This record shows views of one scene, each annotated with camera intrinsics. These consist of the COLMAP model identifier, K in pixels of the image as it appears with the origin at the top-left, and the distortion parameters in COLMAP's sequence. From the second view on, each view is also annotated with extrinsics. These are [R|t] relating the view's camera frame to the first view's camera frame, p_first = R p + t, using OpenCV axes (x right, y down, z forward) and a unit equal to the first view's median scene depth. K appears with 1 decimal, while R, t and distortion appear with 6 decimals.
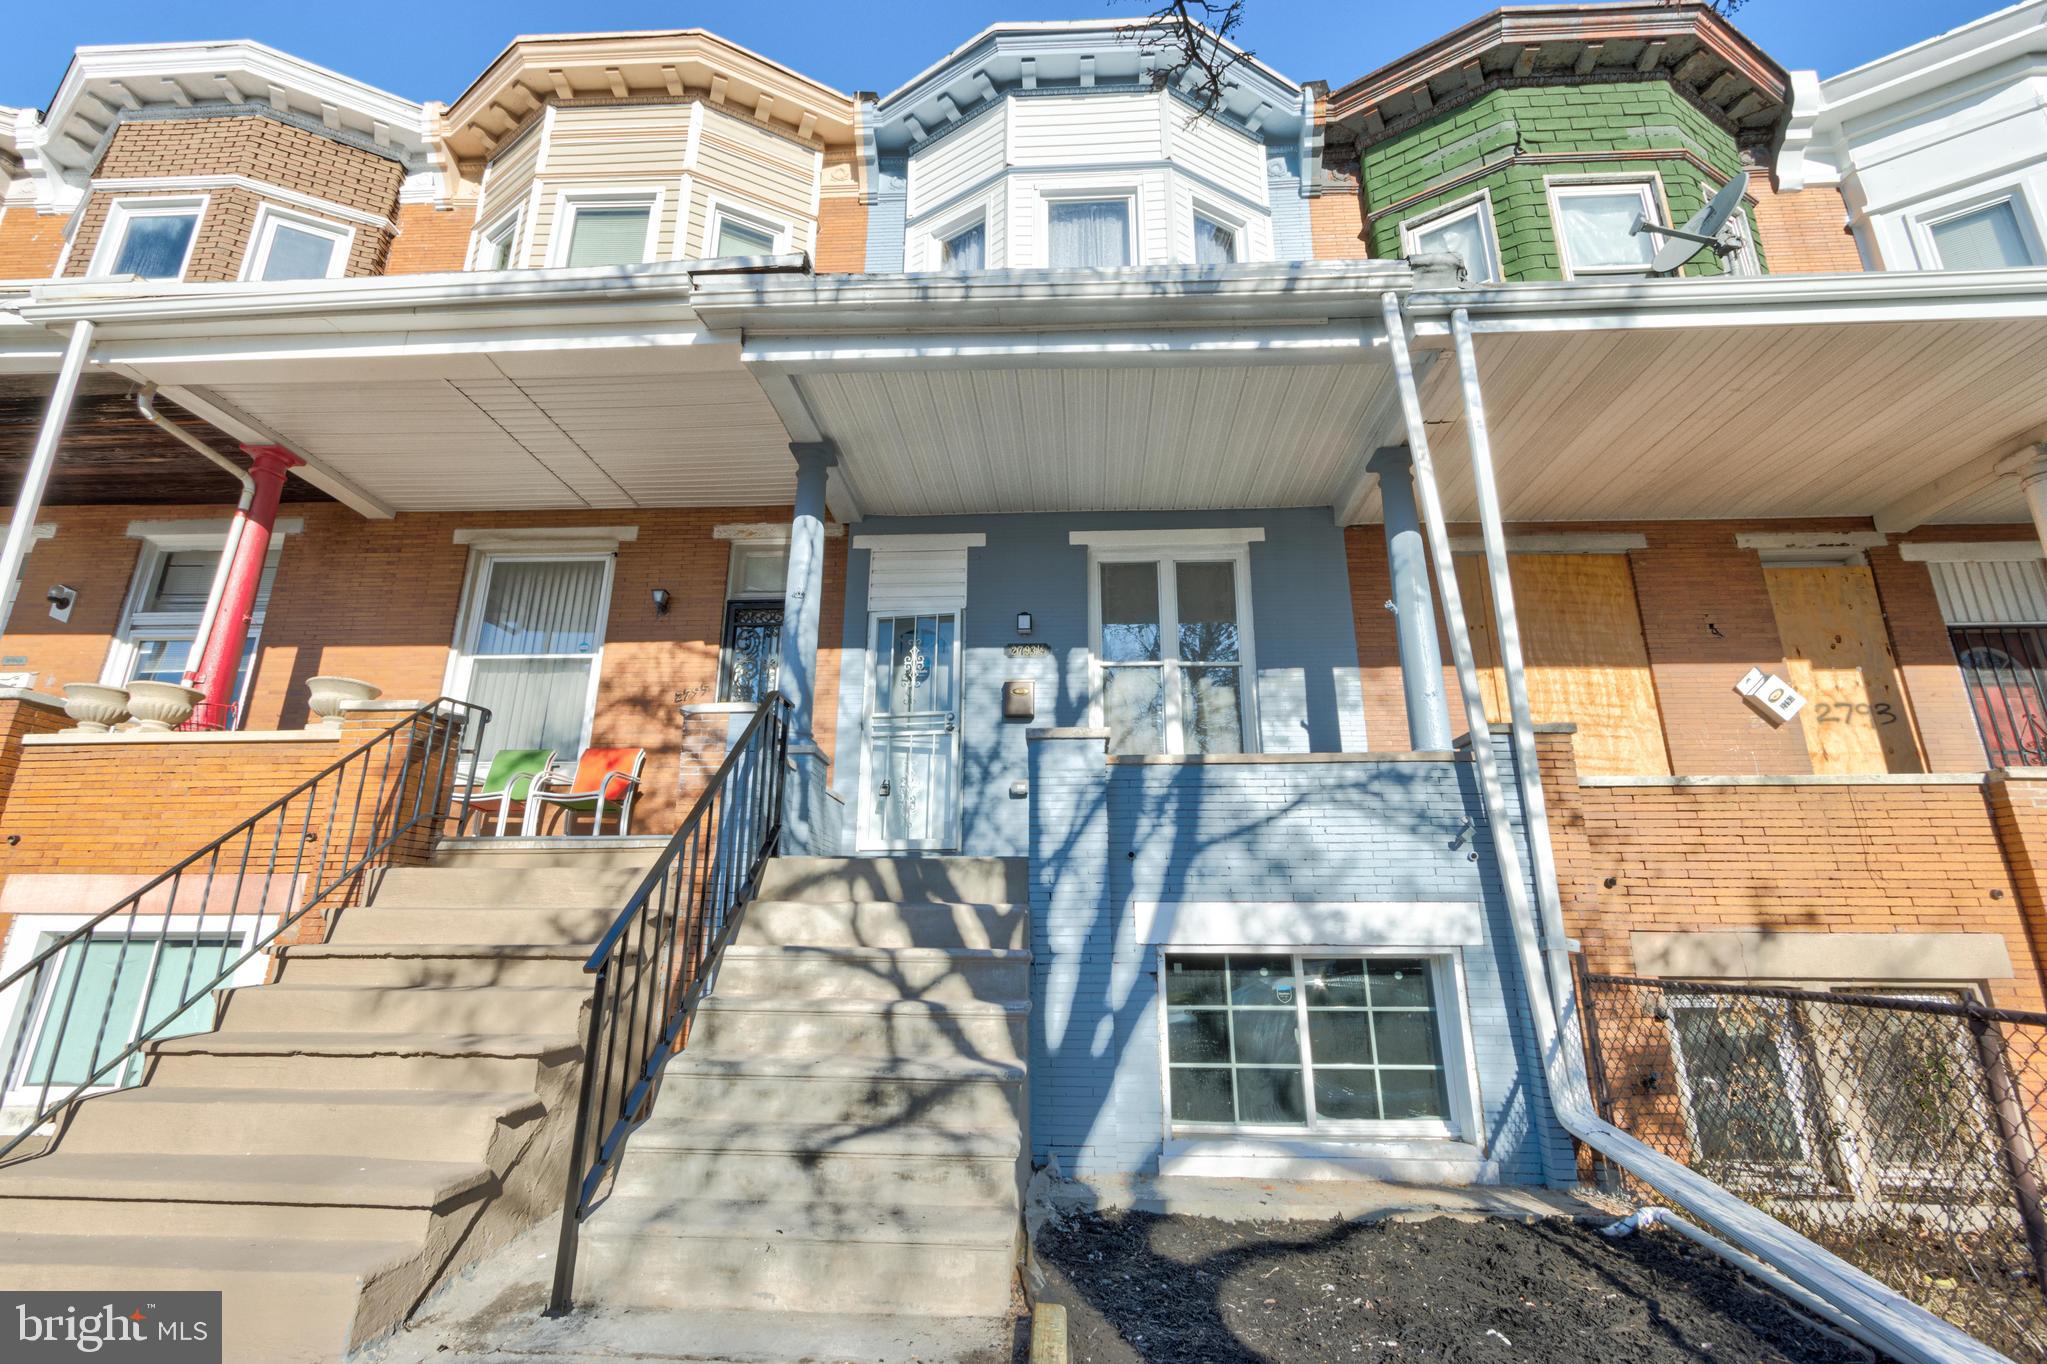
lens RADIAL K [[943.4, 0, 1022.1], [0, 943.4, 659.5], [0, 0, 1]] dist [0.002593, 0.000102]
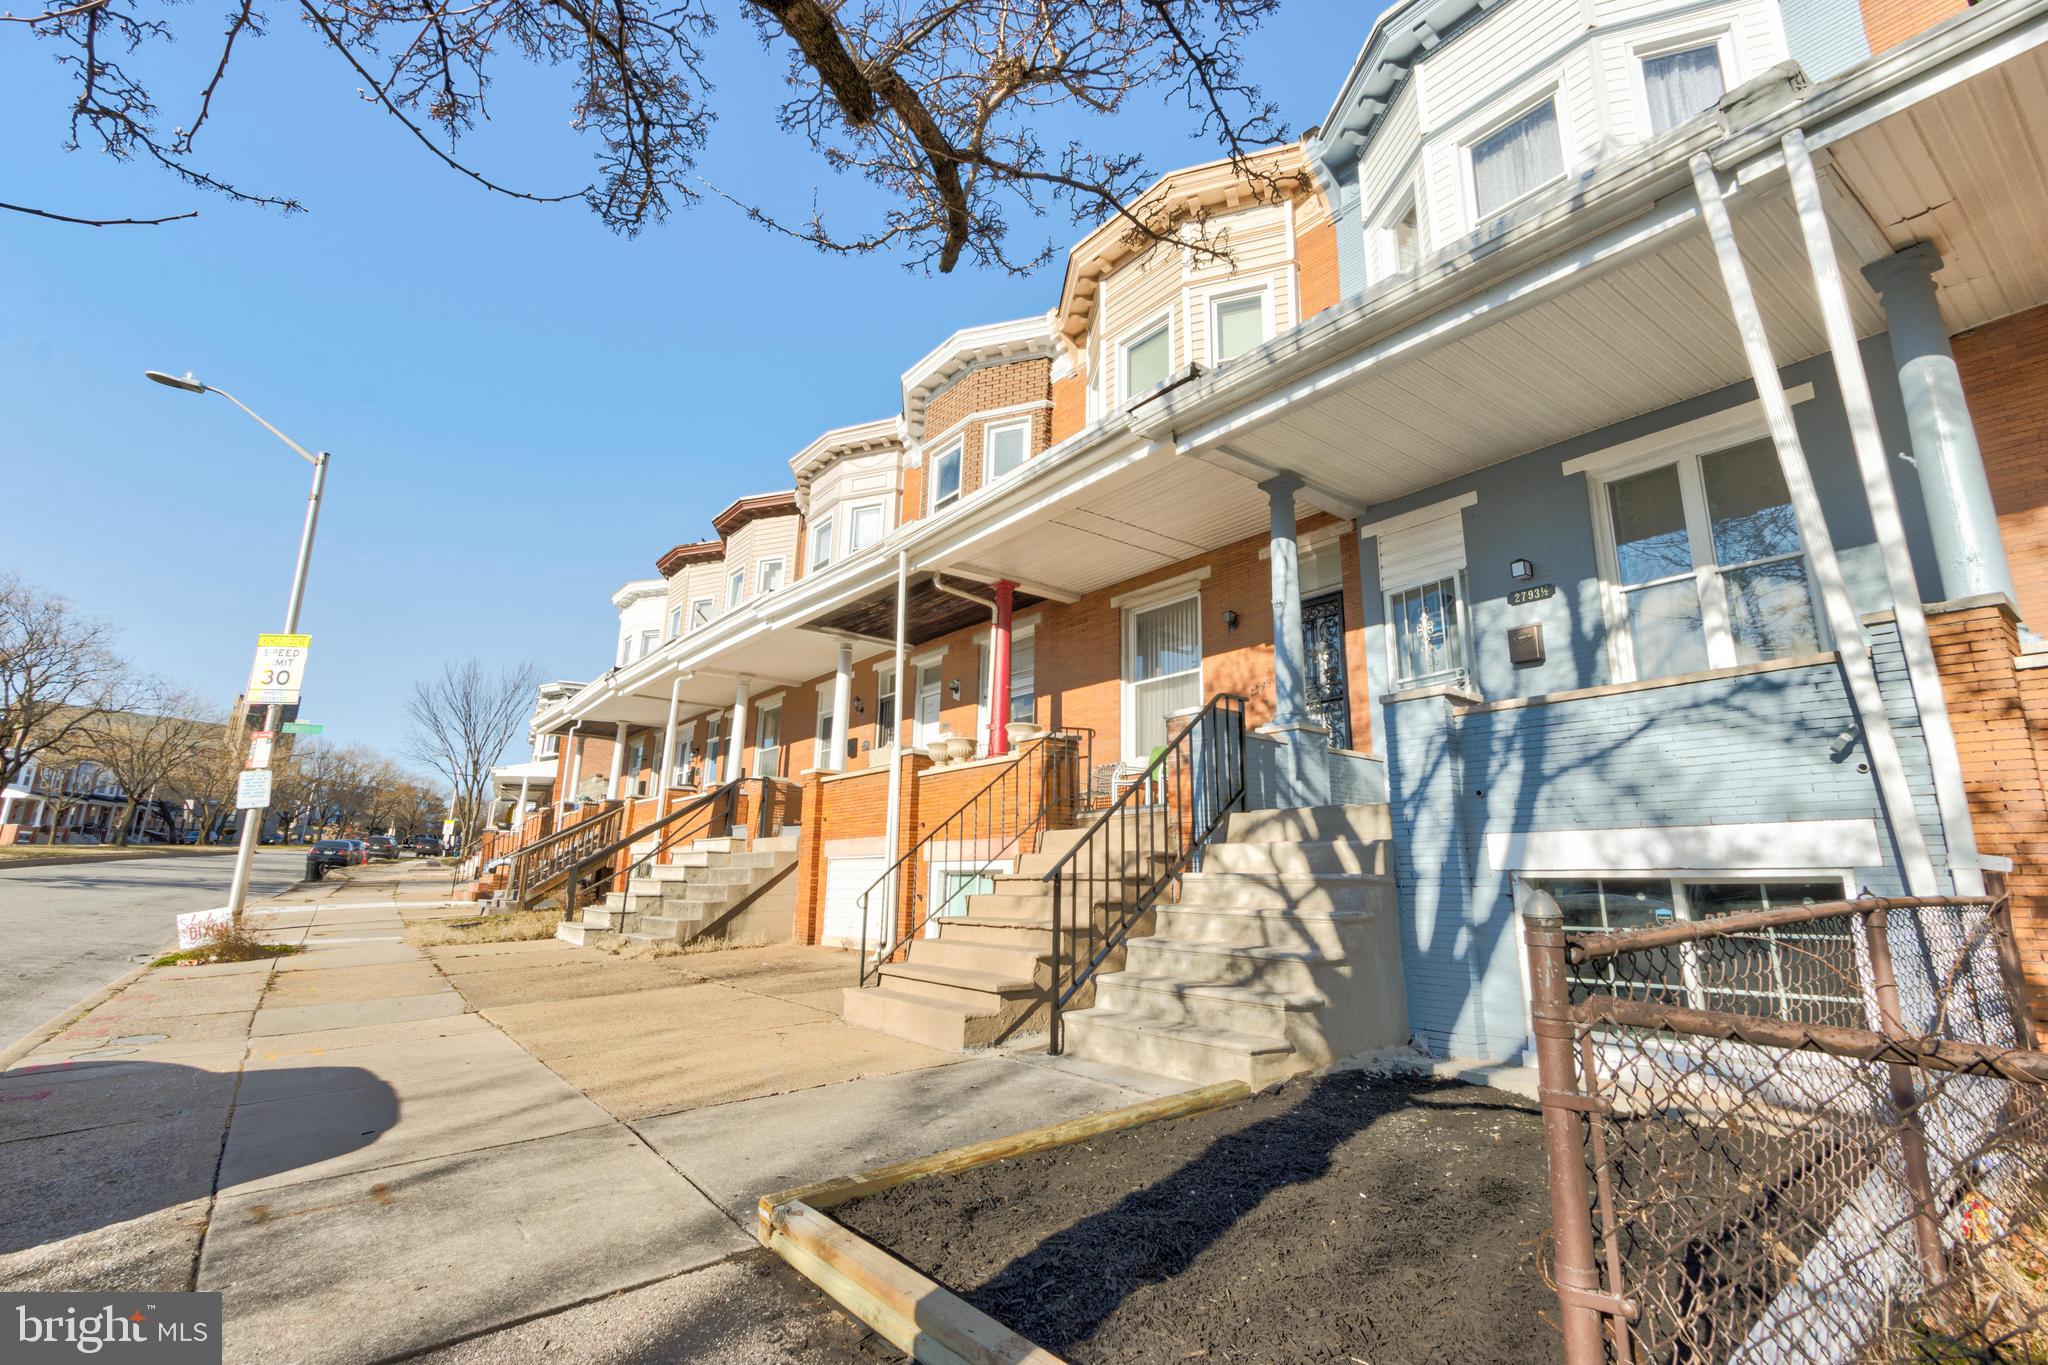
lens RADIAL K [[943.9, 0, 1022.6], [0, 943.9, 660.0], [0, 0, 1]] dist [0.002593, 0.000102]
pose [[0.657245, -0.175491, -0.732961, 0.420575], [0.207955, 0.976987, -0.047445, -0.006102], [0.724419, -0.121240, 0.678614, -0.105810]]
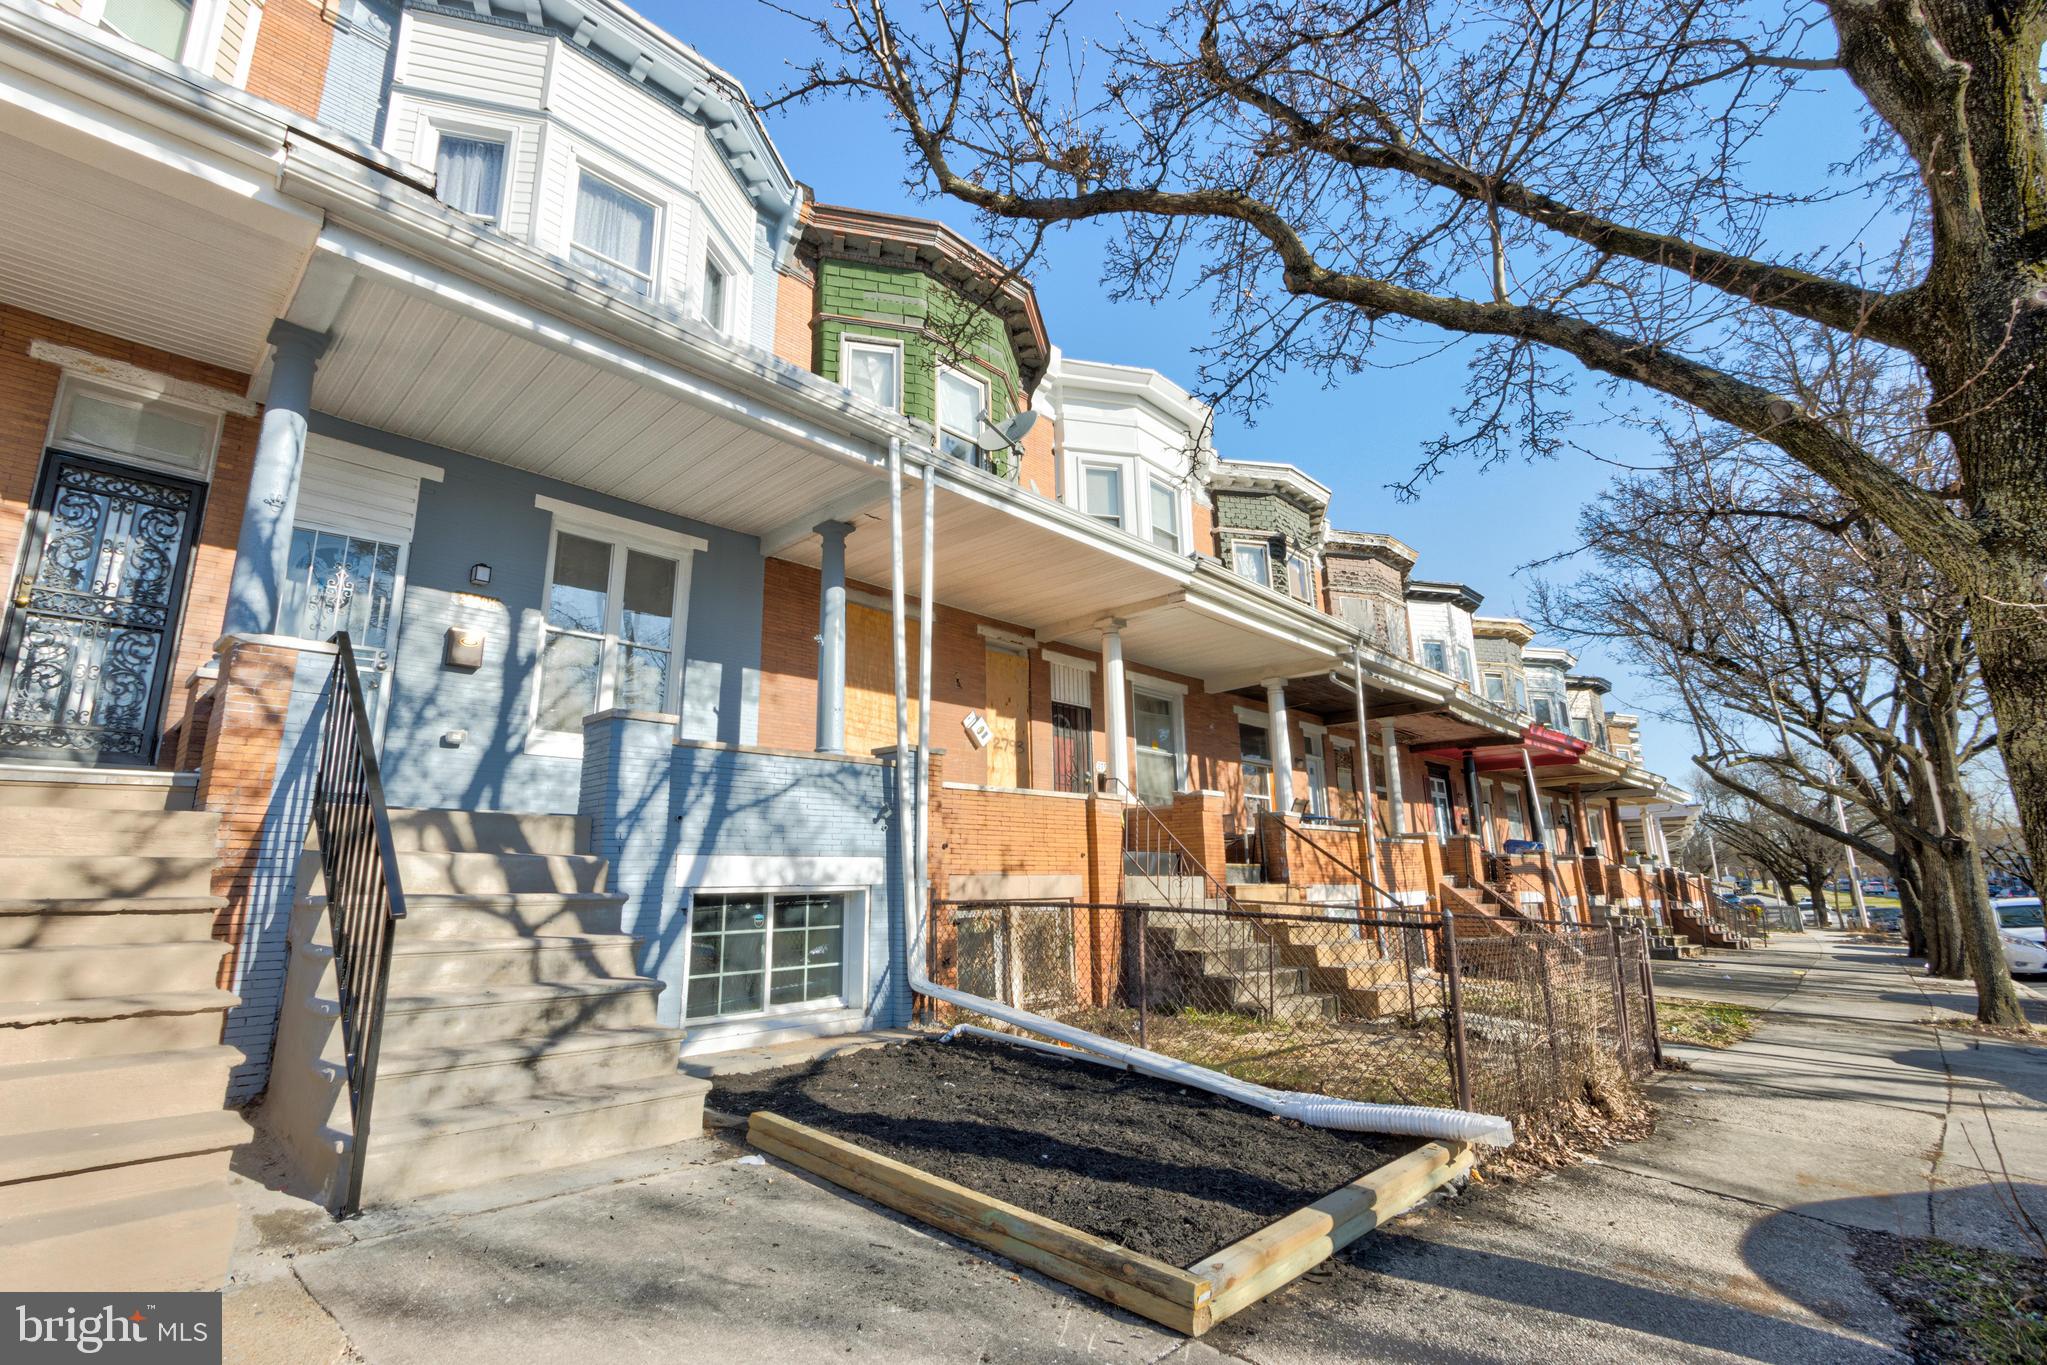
lens RADIAL K [[925.7, 0, 1014.8], [0, 925.7, 664.4], [0, 0, 1]] dist [0.002154, 0.000485]
pose [[0.649630, 0.163444, 0.742474, -0.380194], [-0.207075, 0.977732, -0.034052, -0.031145], [-0.731506, -0.131627, 0.669009, -0.094429]]
